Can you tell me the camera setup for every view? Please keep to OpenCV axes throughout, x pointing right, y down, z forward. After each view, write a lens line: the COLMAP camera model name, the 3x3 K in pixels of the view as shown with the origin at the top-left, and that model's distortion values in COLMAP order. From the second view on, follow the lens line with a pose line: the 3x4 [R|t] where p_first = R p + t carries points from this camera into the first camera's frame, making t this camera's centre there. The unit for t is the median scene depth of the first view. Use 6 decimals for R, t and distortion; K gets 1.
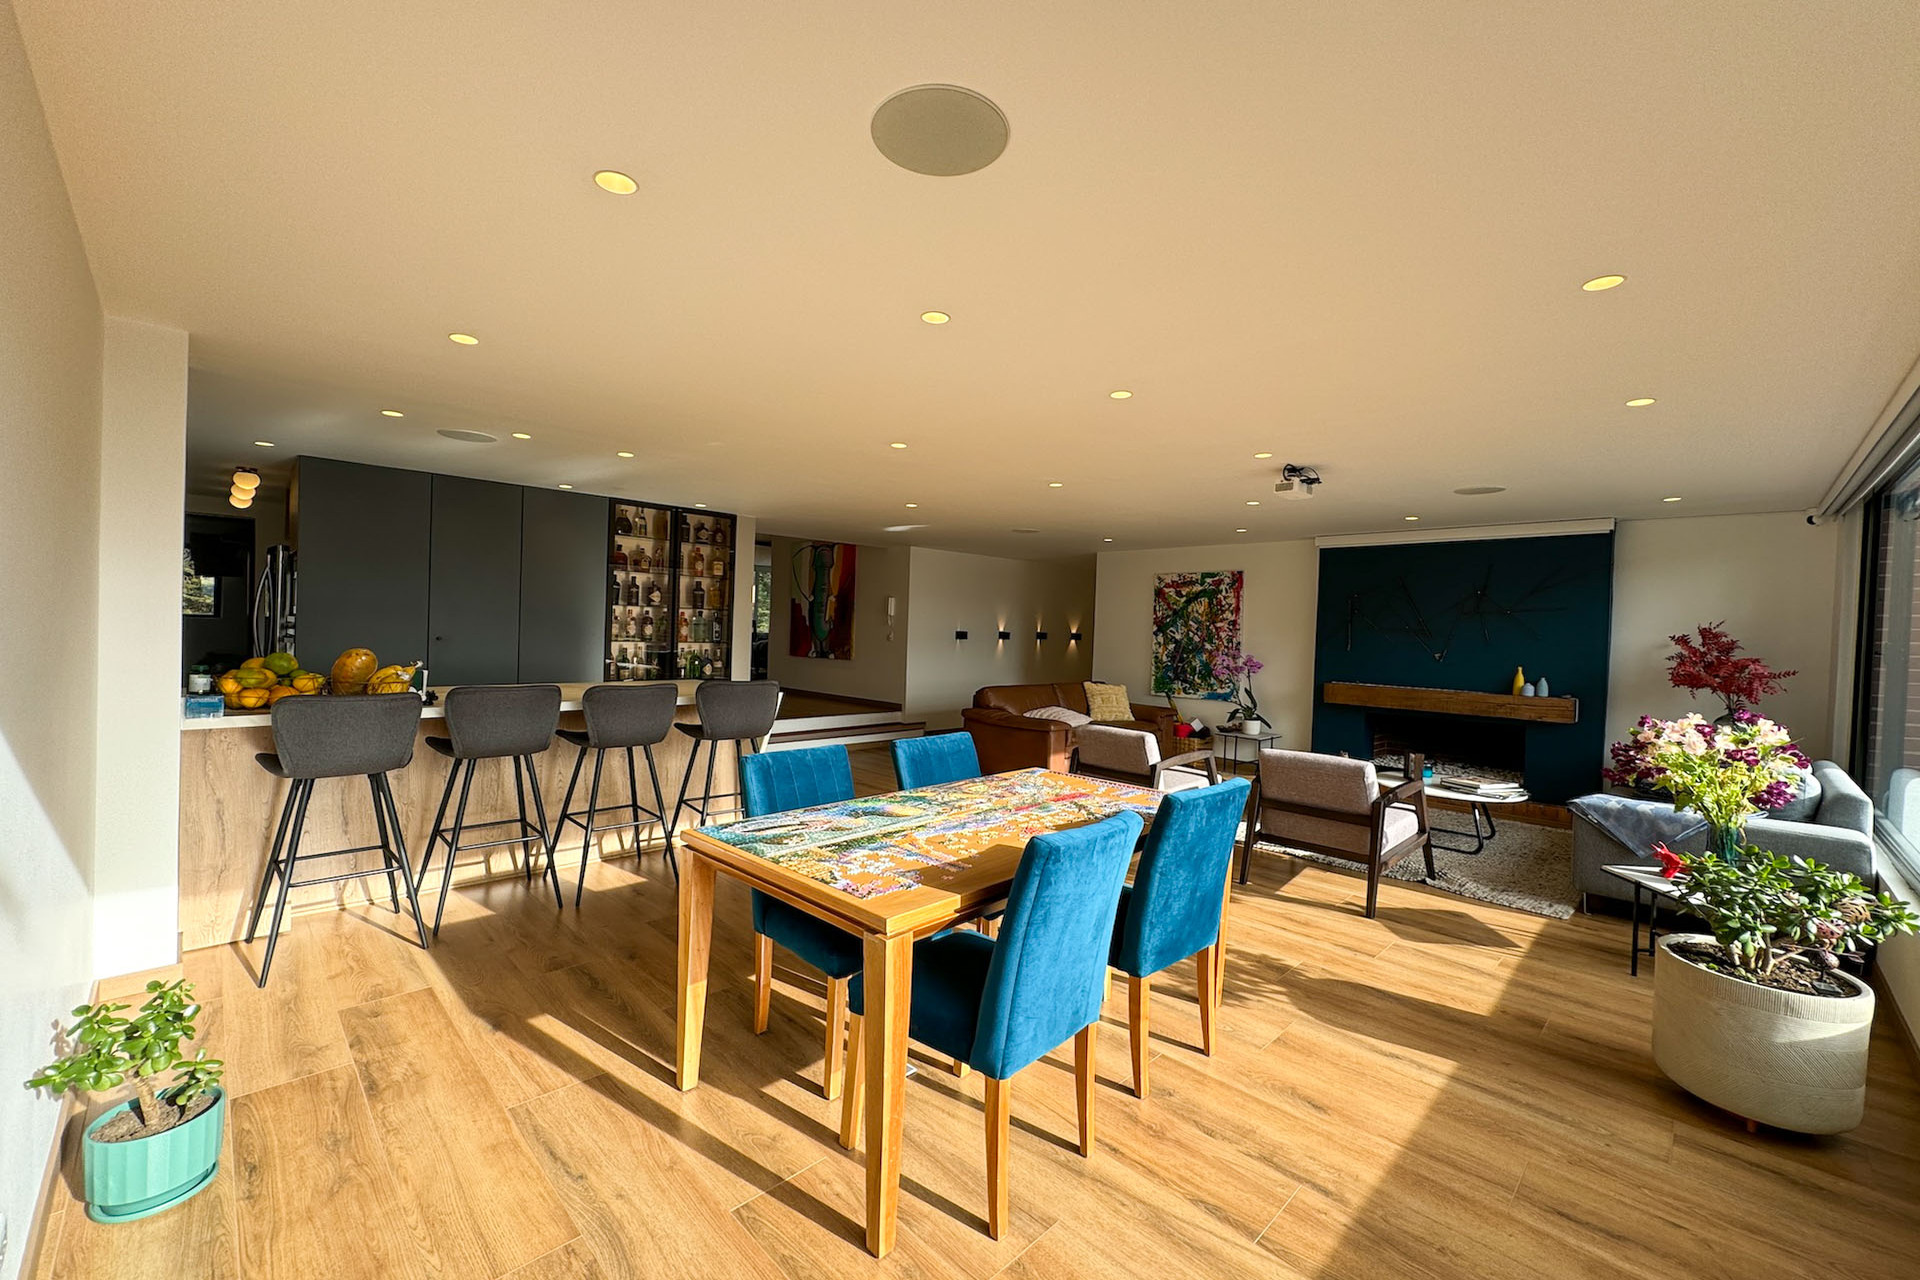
lens RADIAL K [[770.5, 0, 957.5], [0, 770.5, 644.8], [0, 0, 1]] dist [0.000362, 0.000248]
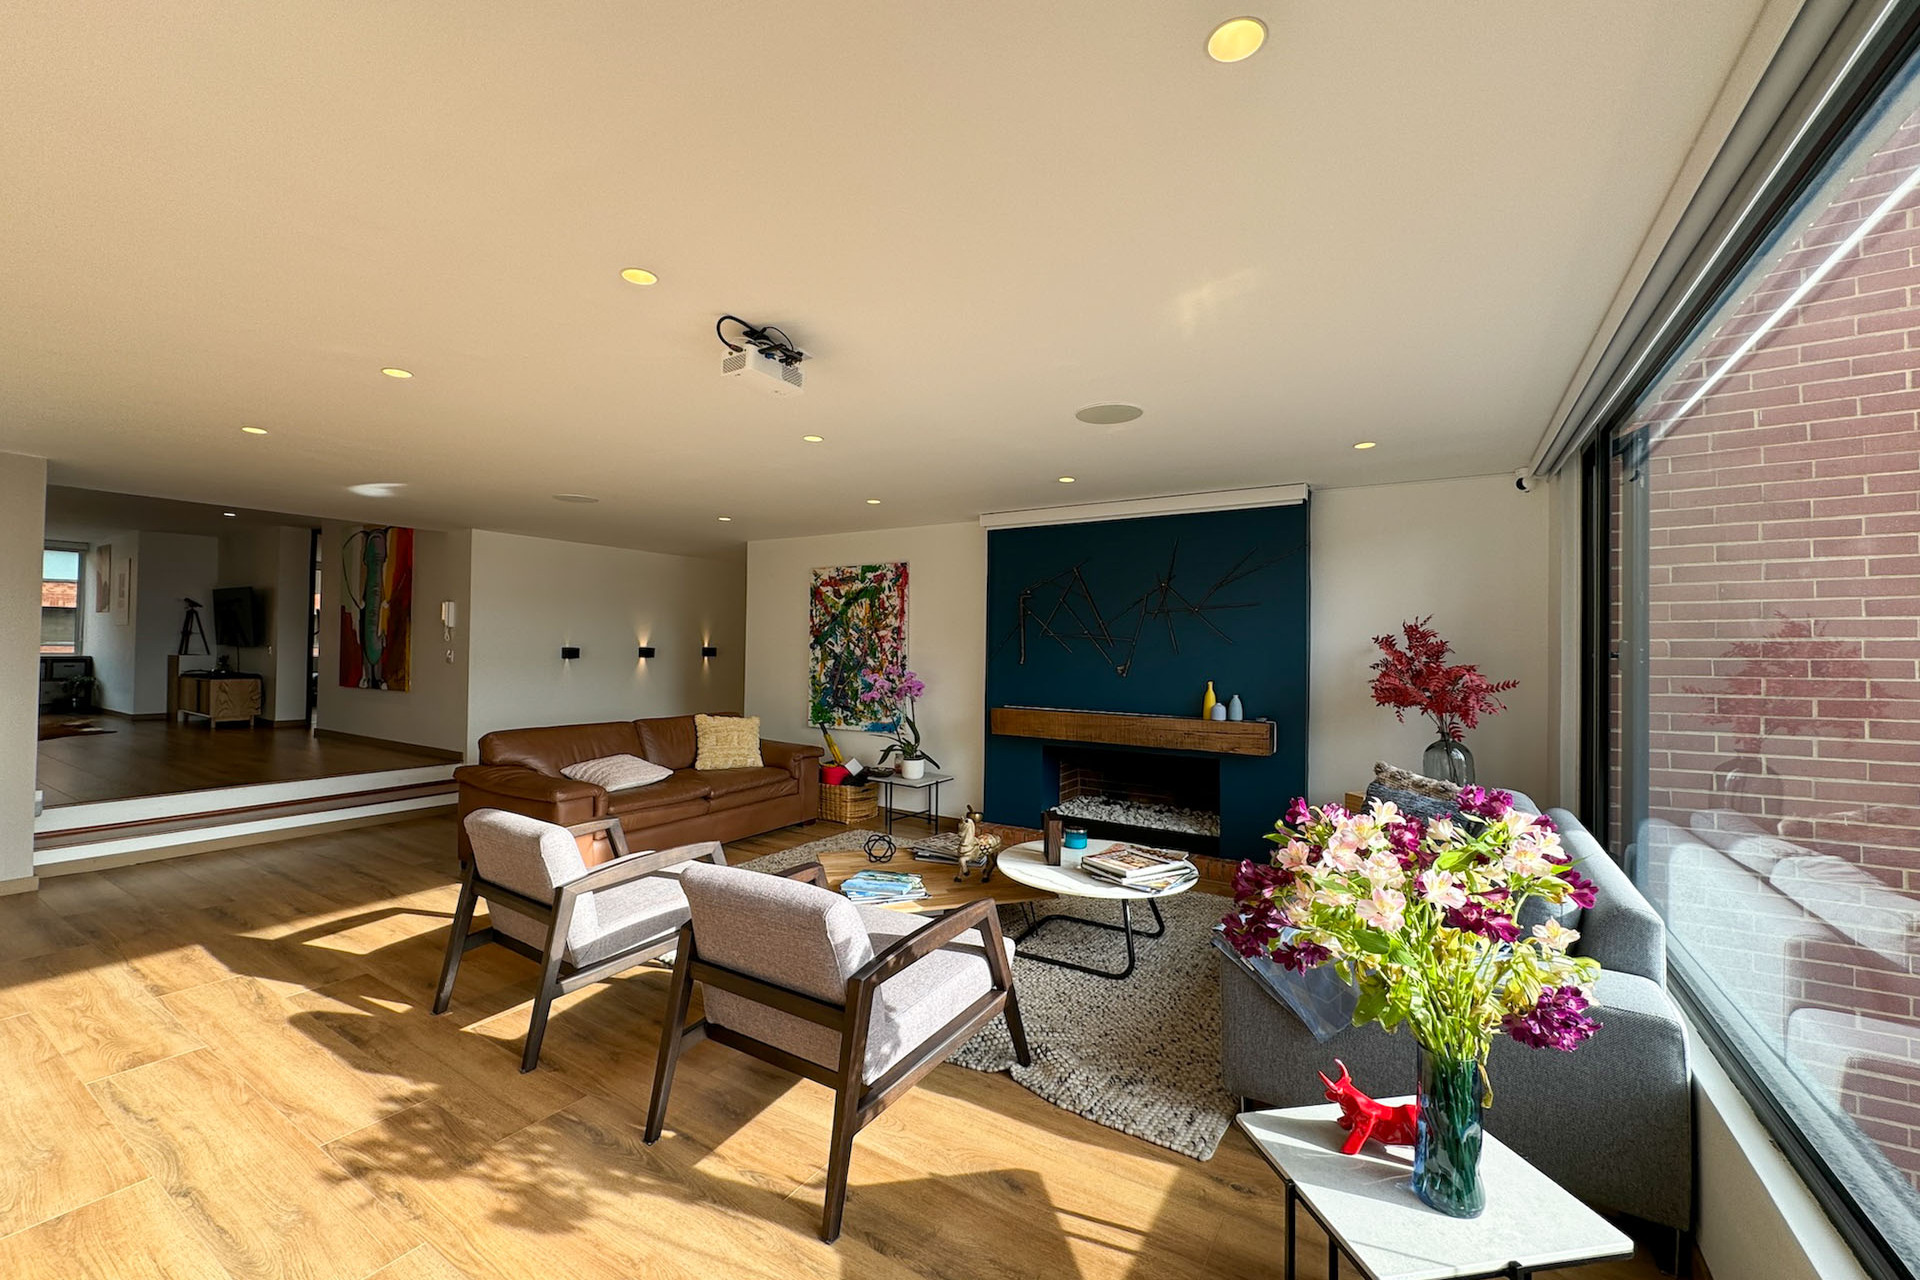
lens RADIAL K [[769.6, 0, 960.0], [0, 769.6, 640.0], [0, 0, 1]] dist [-0.001765, -0.000220]
pose [[0.973166, -0.014031, 0.229677, 0.253558], [0.020429, 0.999466, -0.025500, 0.001848], [-0.229196, 0.029508, 0.972933, 0.255311]]
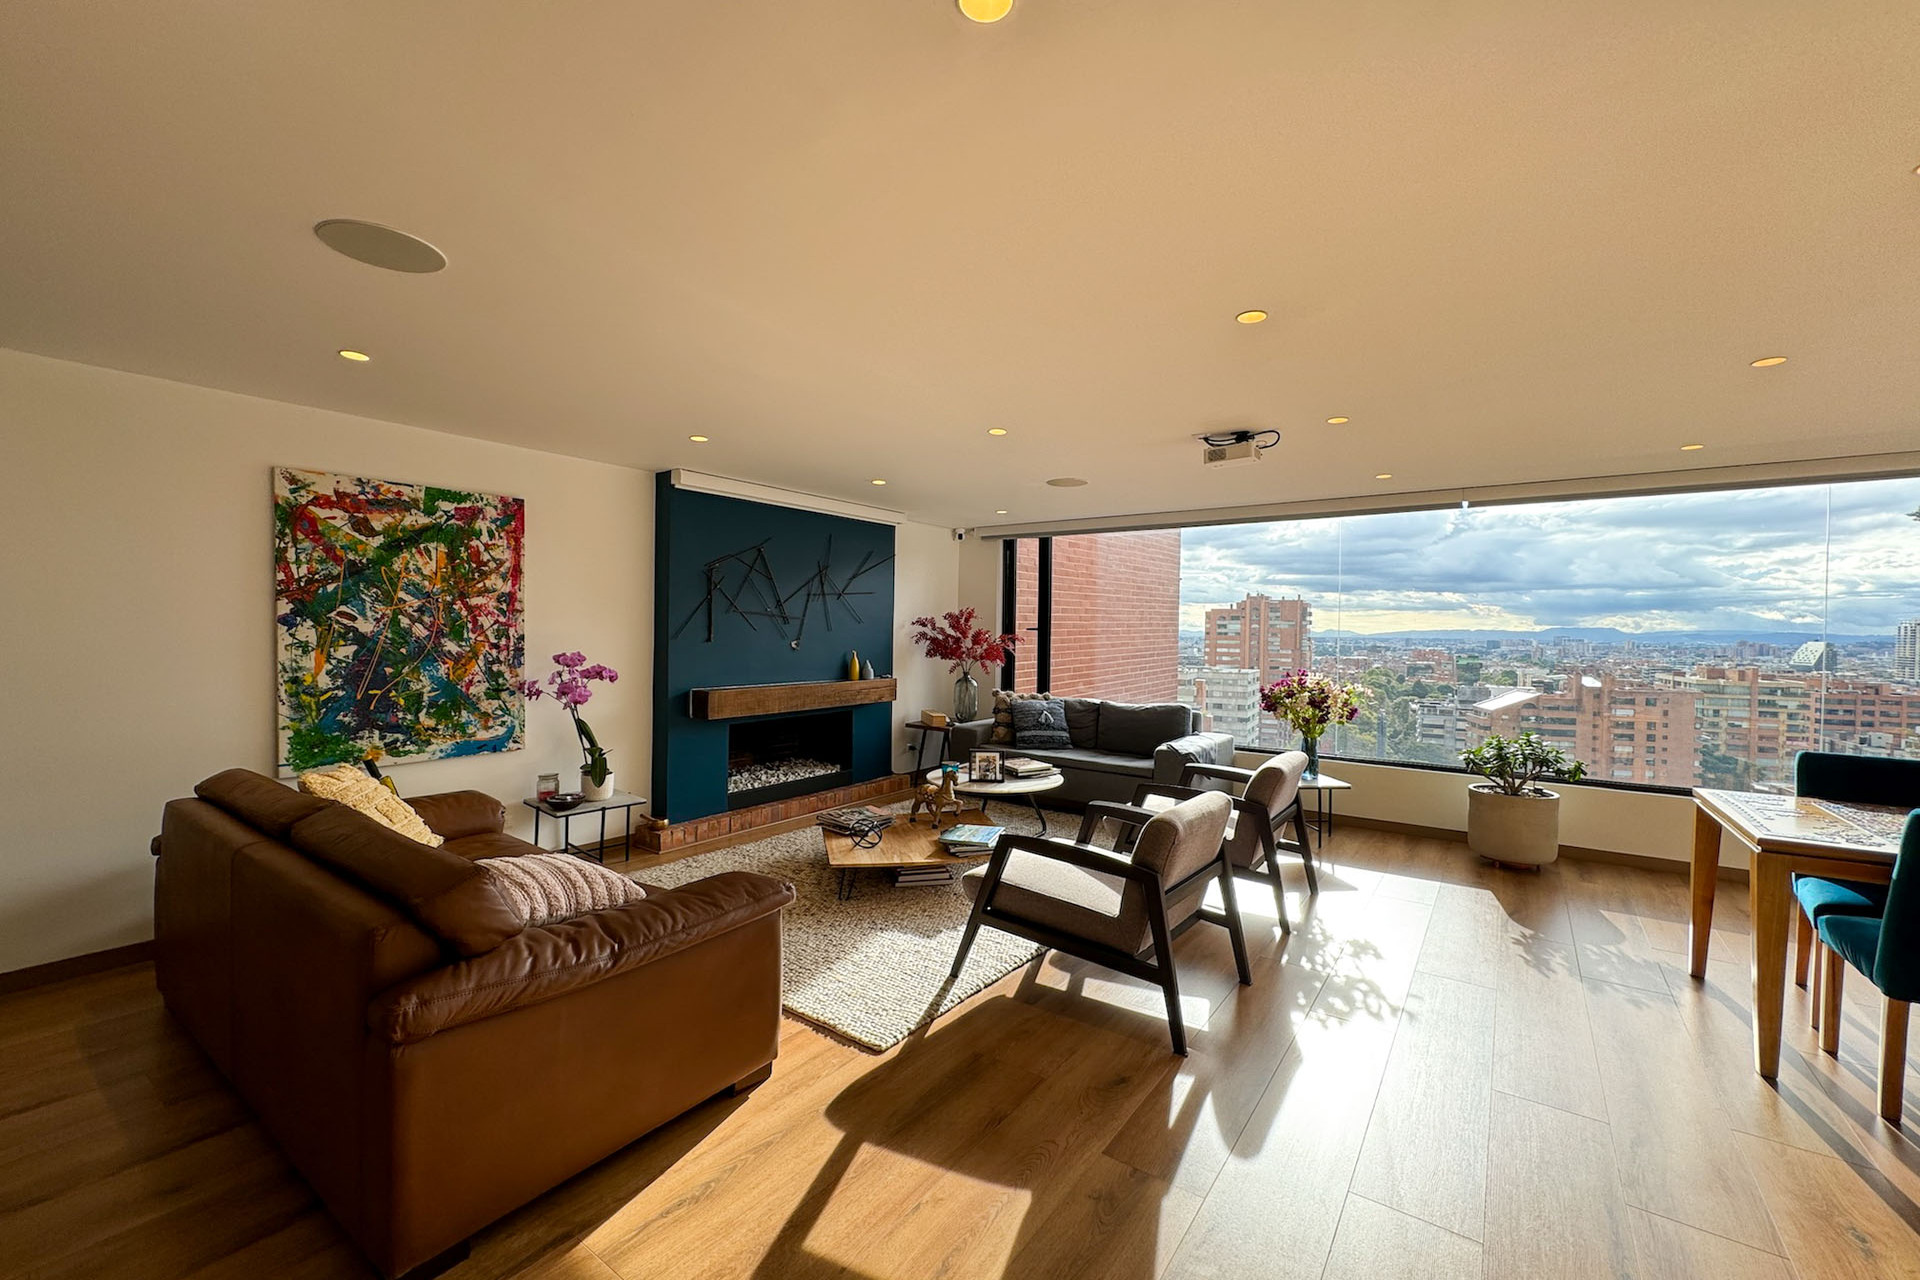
lens RADIAL K [[768.0, 0, 958.1], [0, 768.0, 645.4], [0, 0, 1]] dist [0.001615, 0.000143]
pose [[-0.164207, -0.053372, 0.984981, -0.205583], [0.003638, 0.998496, 0.054711, -0.024944], [-0.986419, 0.012567, -0.163766, 0.823885]]
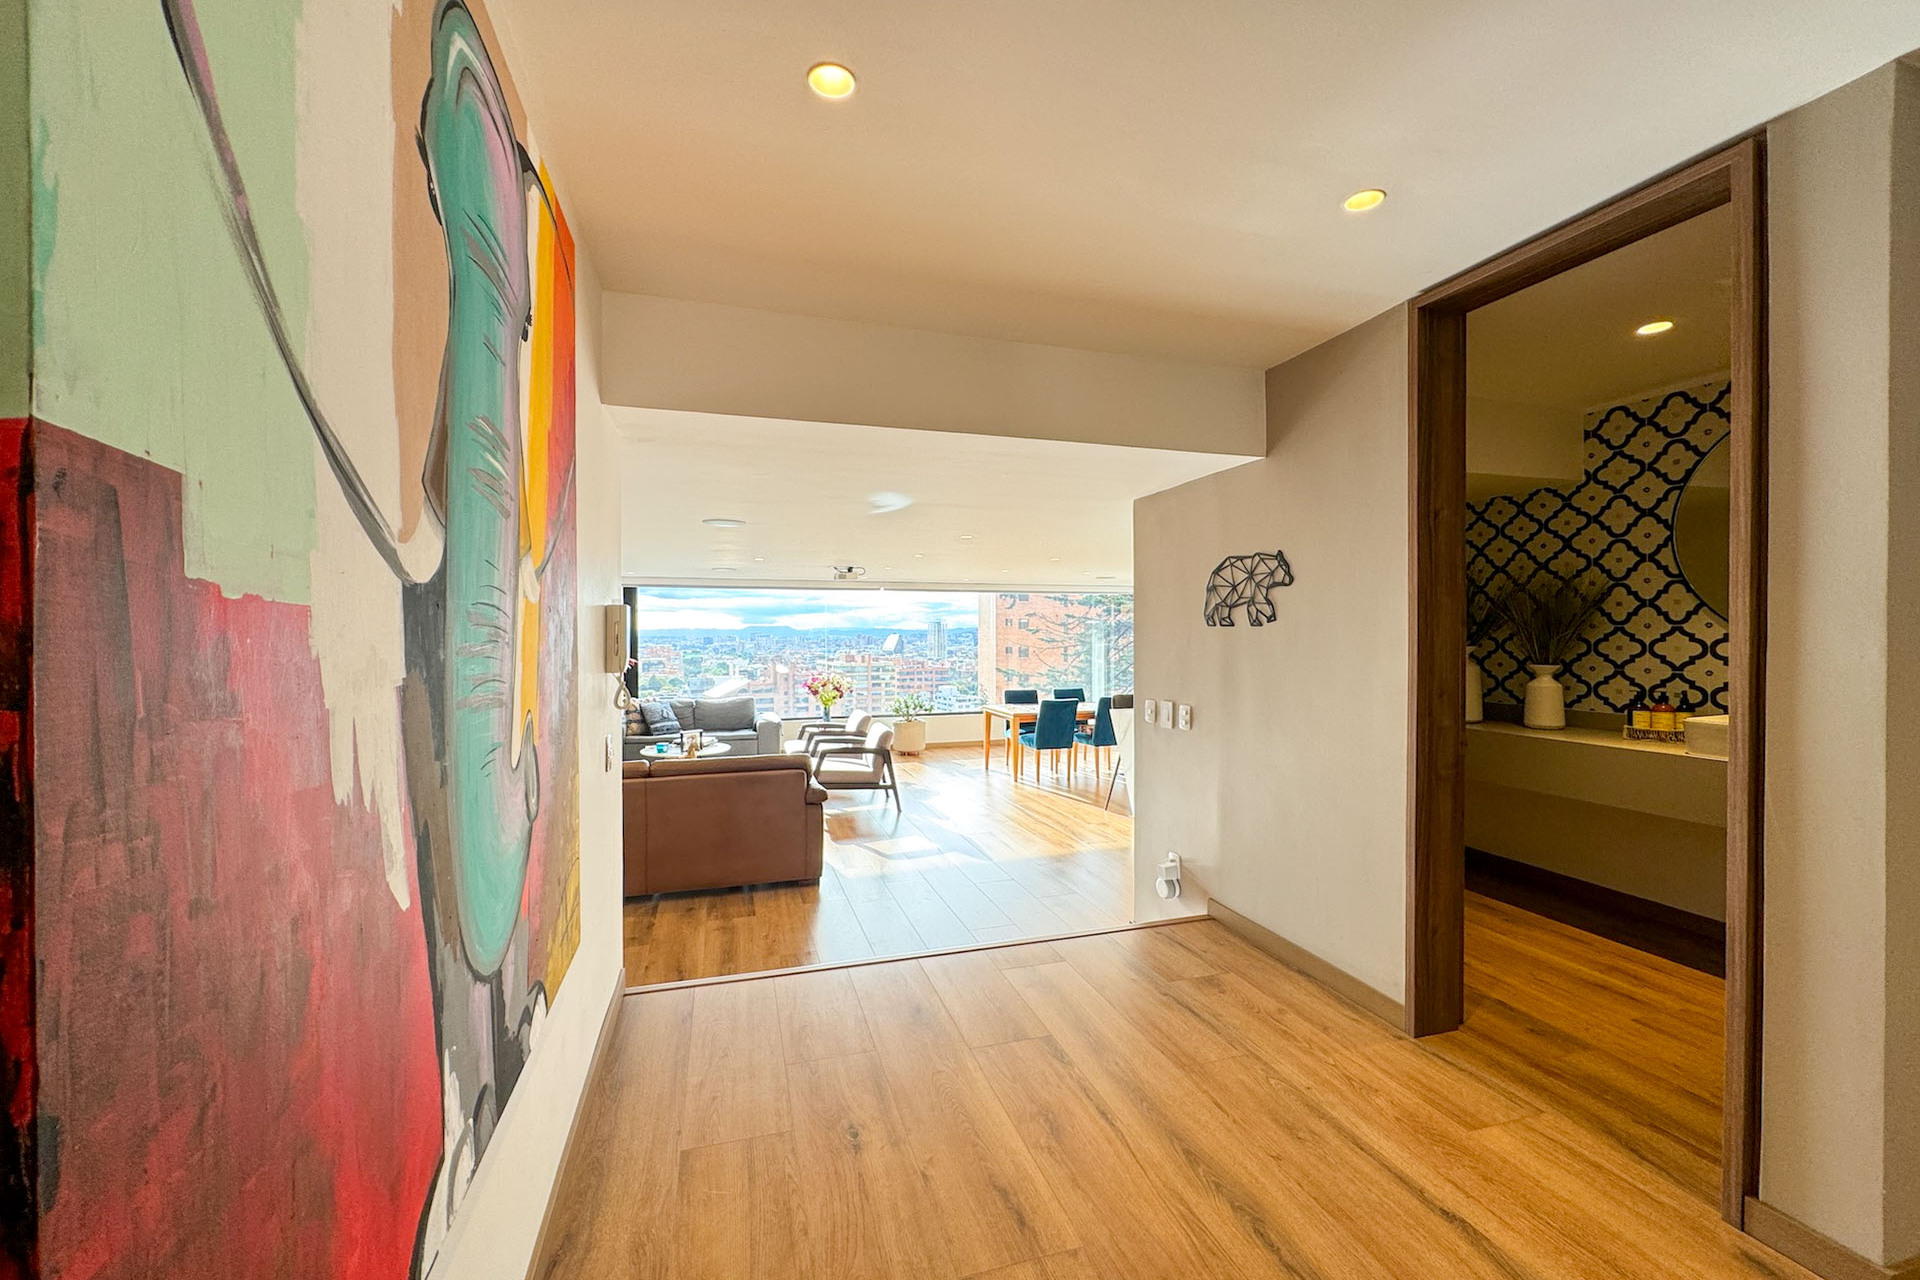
lens RADIAL K [[768.0, 0, 958.1], [0, 768.0, 645.4], [0, 0, 1]] dist [0.001615, 0.000143]
pose [[-0.885201, -0.037222, 0.463716, -0.387826], [-0.016127, 0.998650, 0.049374, -0.078059], [-0.464928, 0.036227, -0.884607, 1.448971]]
